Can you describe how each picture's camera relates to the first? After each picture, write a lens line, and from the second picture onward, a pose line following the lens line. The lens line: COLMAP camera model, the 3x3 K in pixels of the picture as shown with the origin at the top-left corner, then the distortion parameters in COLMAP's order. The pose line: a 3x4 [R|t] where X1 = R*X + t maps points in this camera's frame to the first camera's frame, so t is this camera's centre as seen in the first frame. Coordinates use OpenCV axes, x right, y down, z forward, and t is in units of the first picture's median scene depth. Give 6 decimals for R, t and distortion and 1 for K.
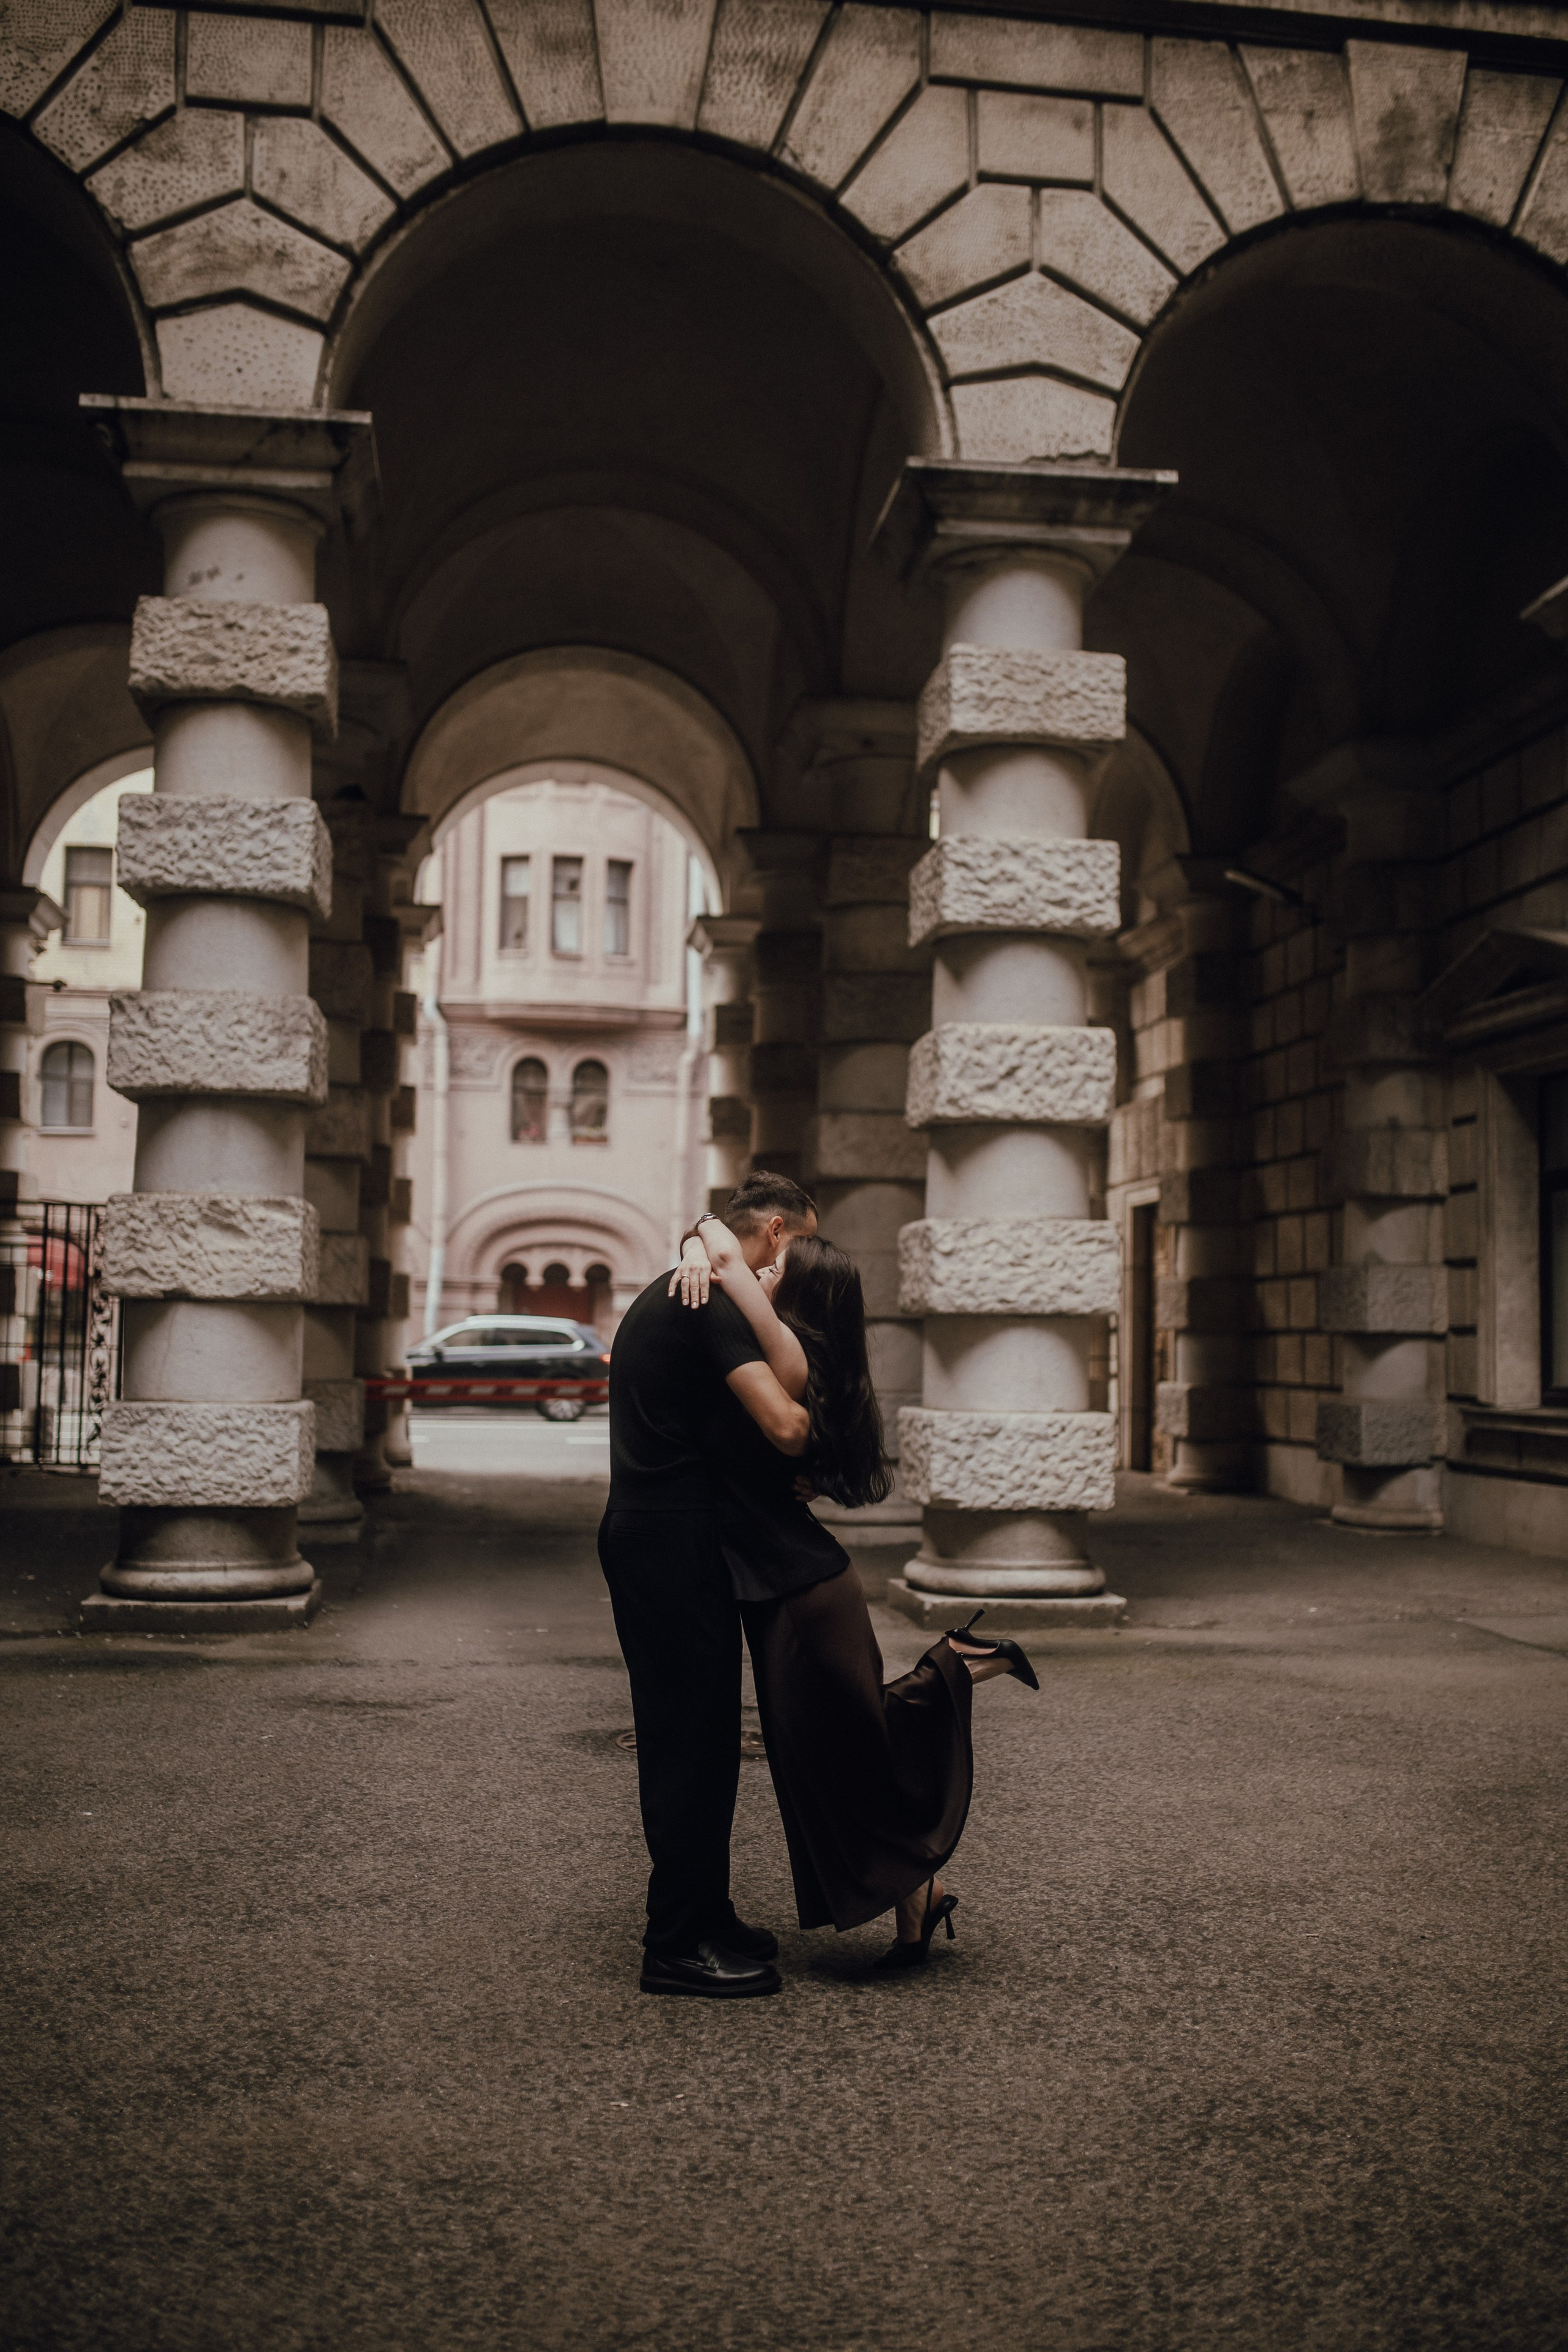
lens RADIAL K [[2306.3, 0, 785.9], [0, 2306.3, 1185.2], [0, 0, 1]] dist [-0.060573, 0.089818]
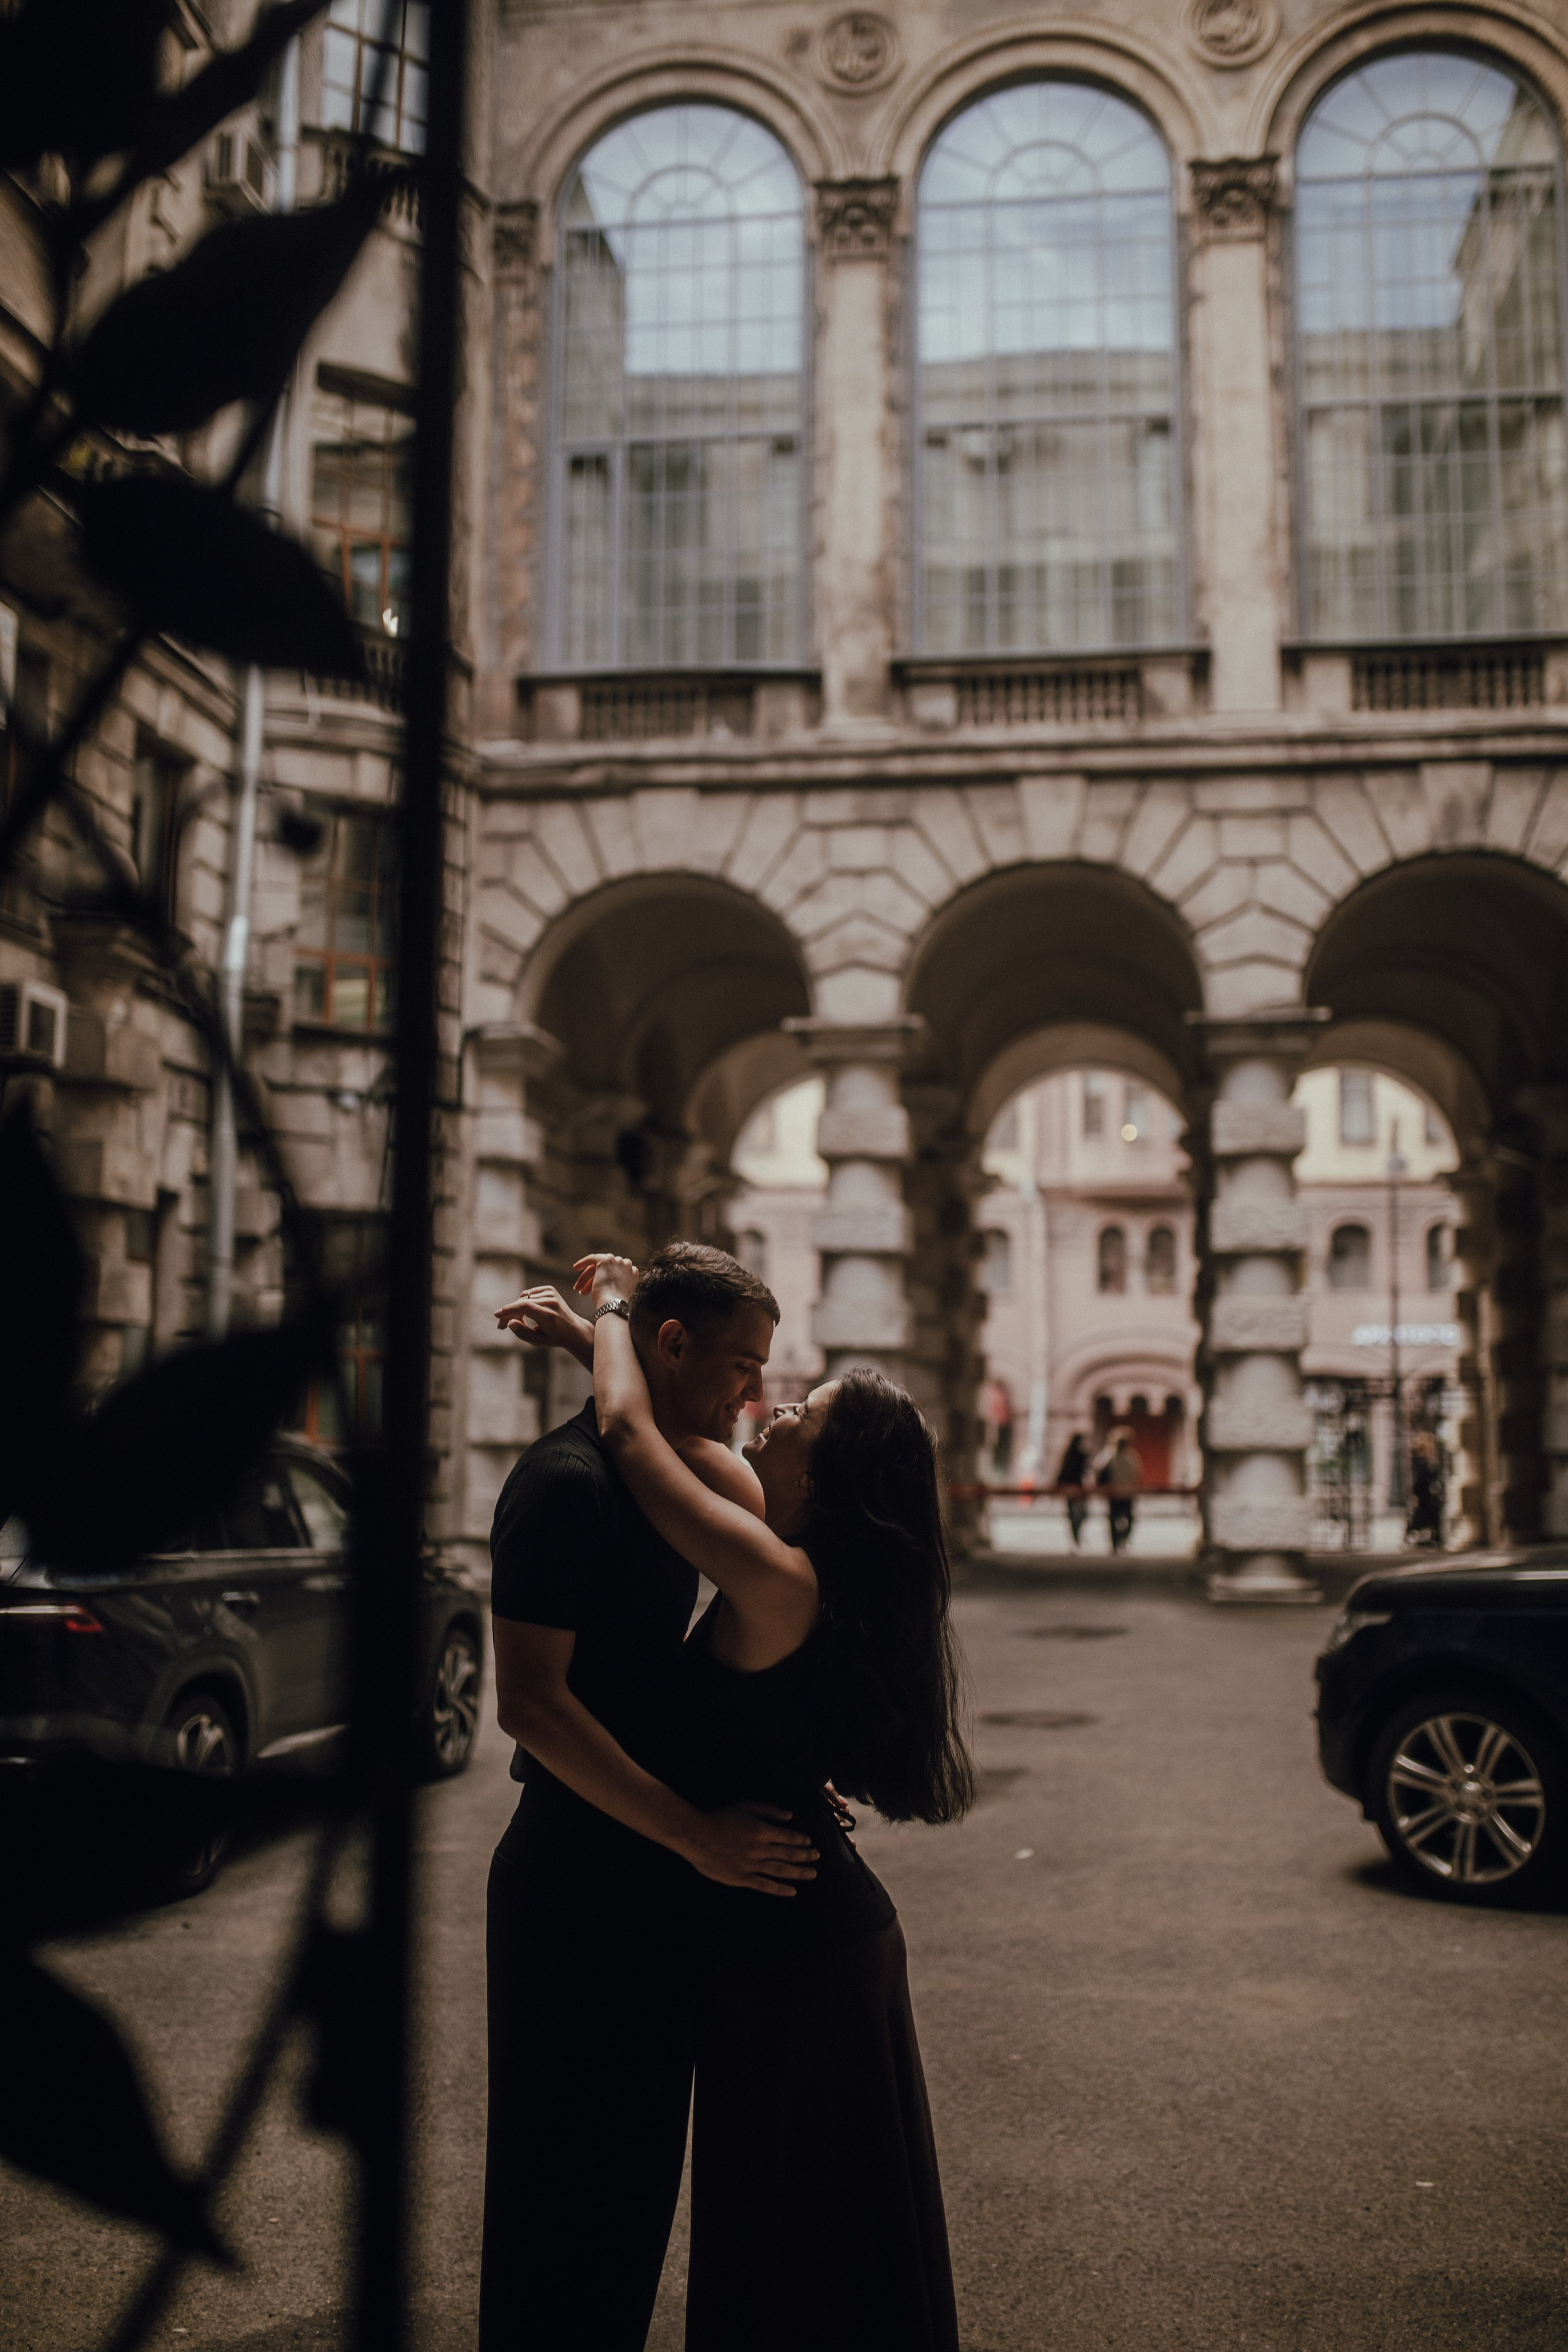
lens RADIAL K [[2306.3, 0, 785.9], [0, 2306.3, 1185.2], [0, 0, 1]] dist [-0.060573, 0.089818]
pose [[0.961365, -0.042066, -0.272045, 0.252917], [0.028478, 0.998151, -0.053707, -0.071636], [0.273801, 0.043885, 0.960785, -0.992157]]
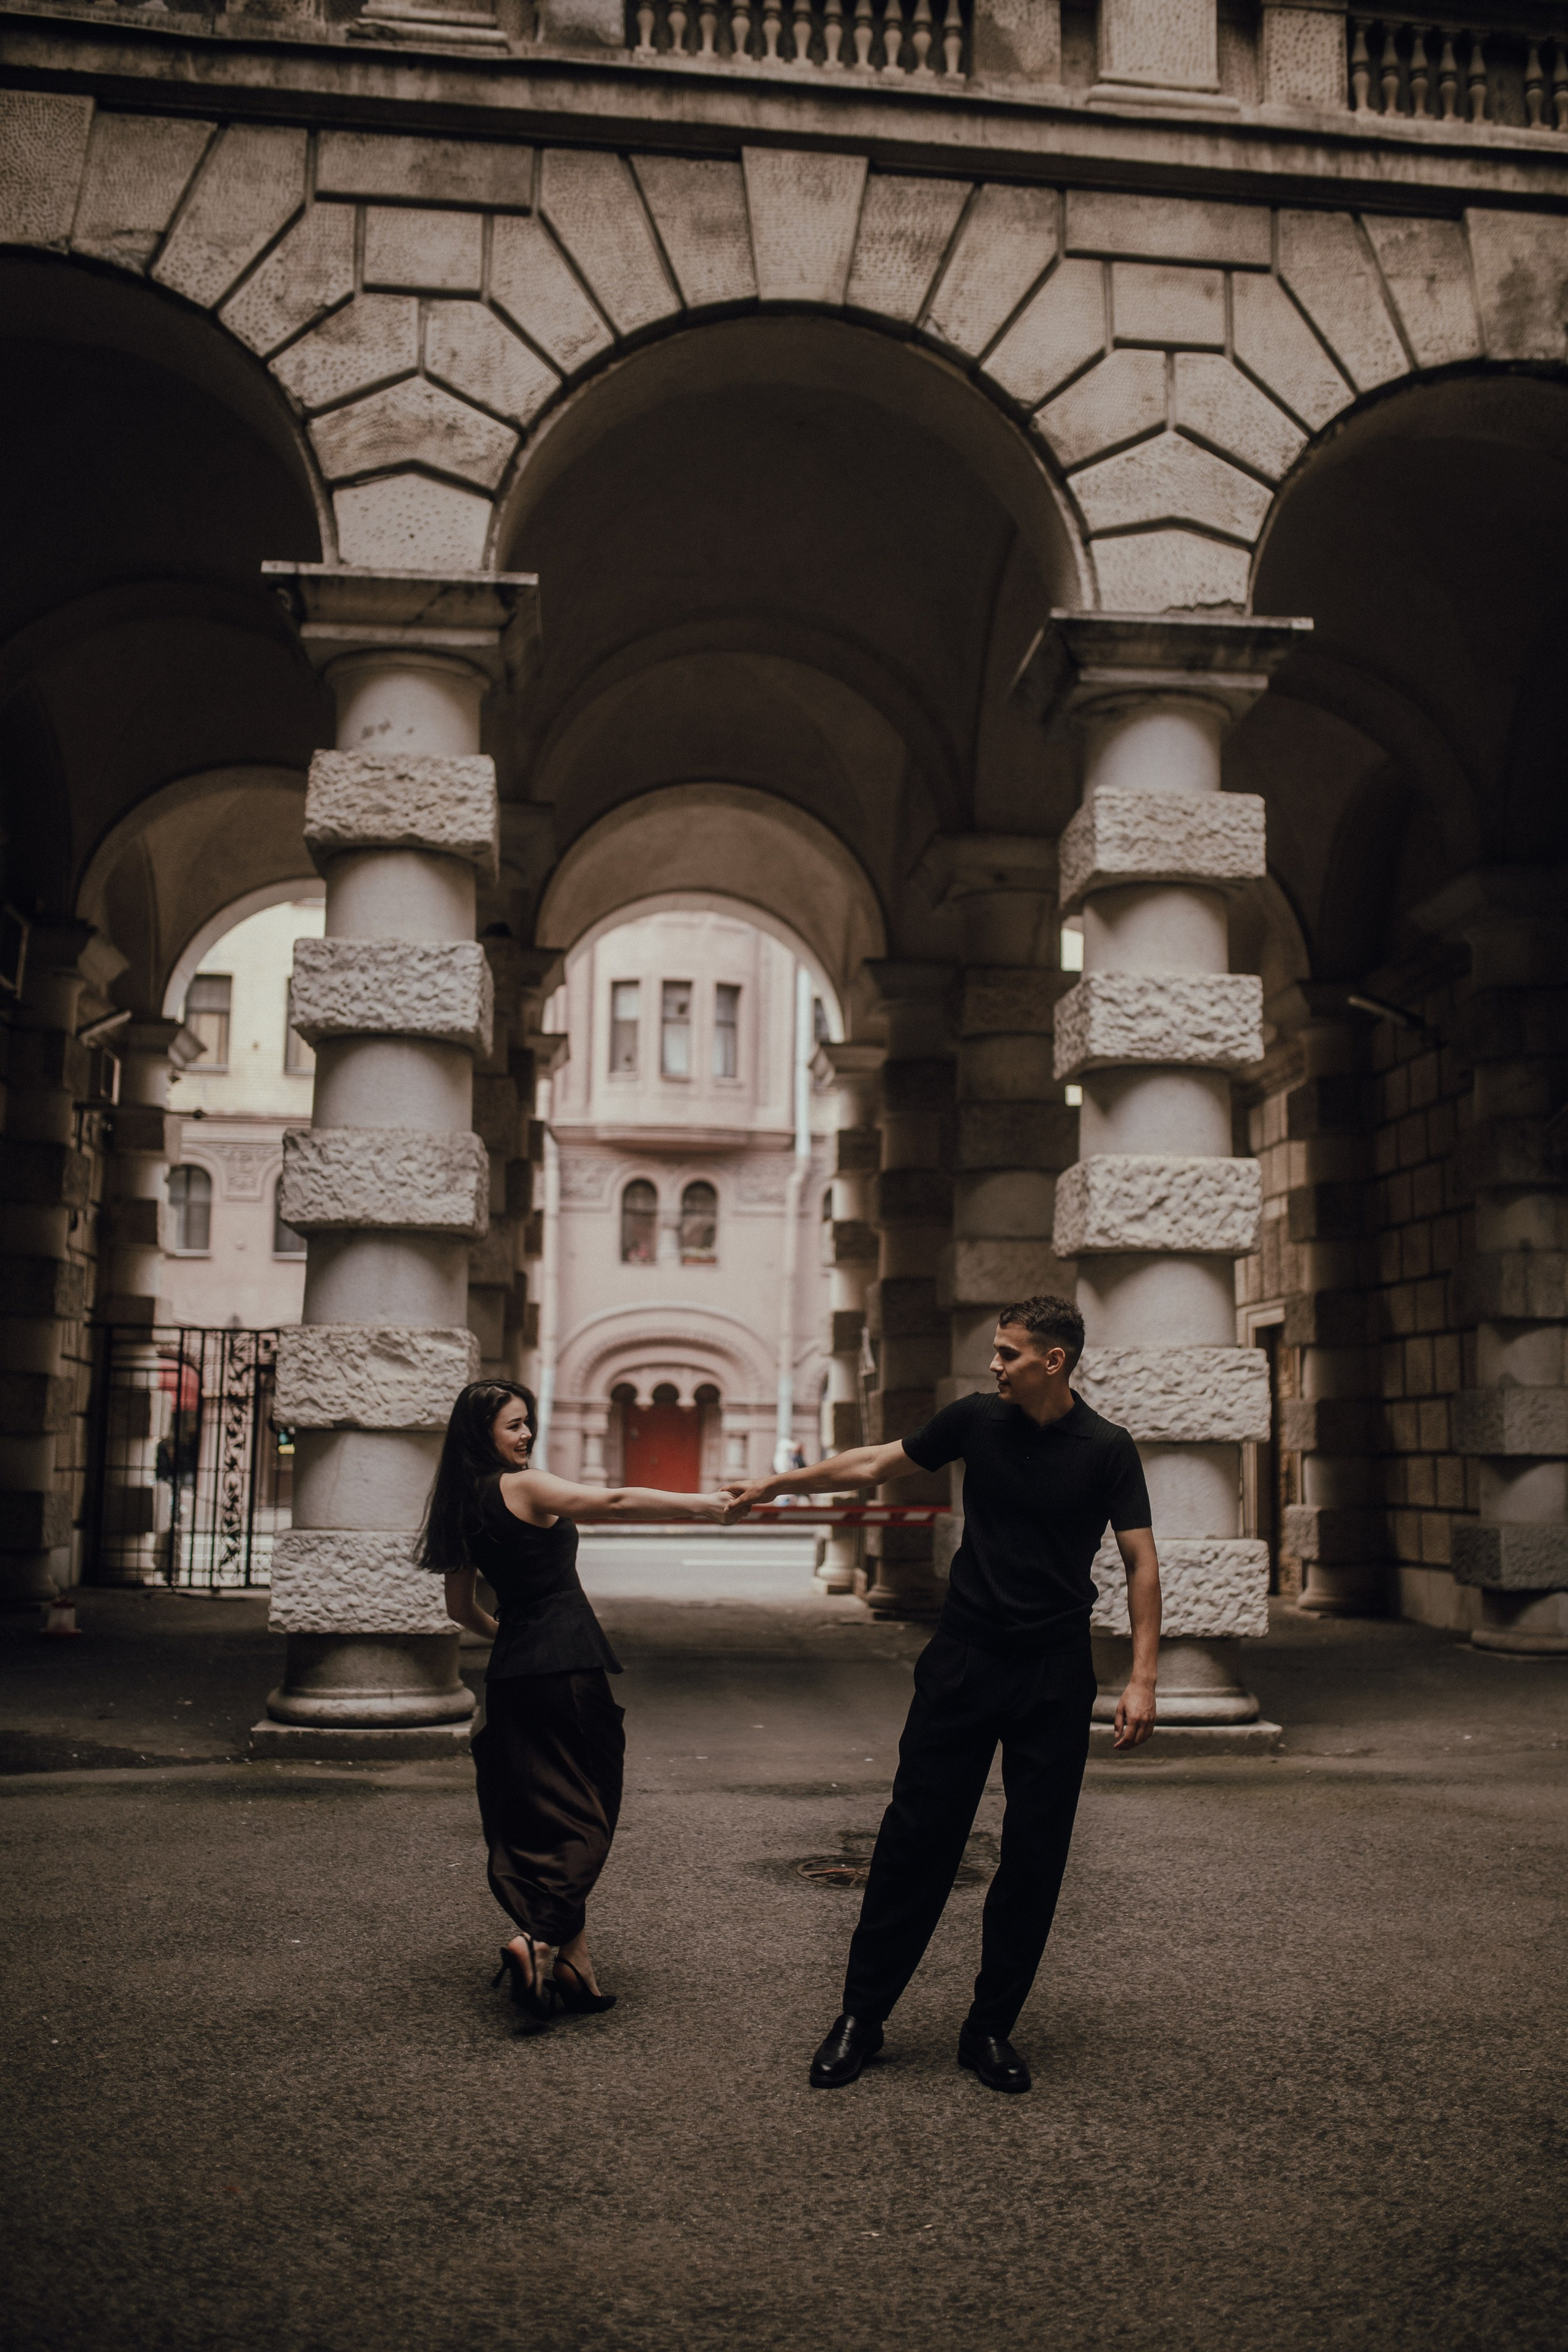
lens RADIAL K [[2303.5, 0, 801.1], [0, 2303.5, 1142.9], [0, 0, 1]] dist [-0.062157, 0.090564]
pose [[0.999395, -0.006378, -0.034186, -0.025596], [0.004003, 0.997603, -0.069086, -0.005688], [0.034545, 0.068907, 0.997025, -0.019940]]
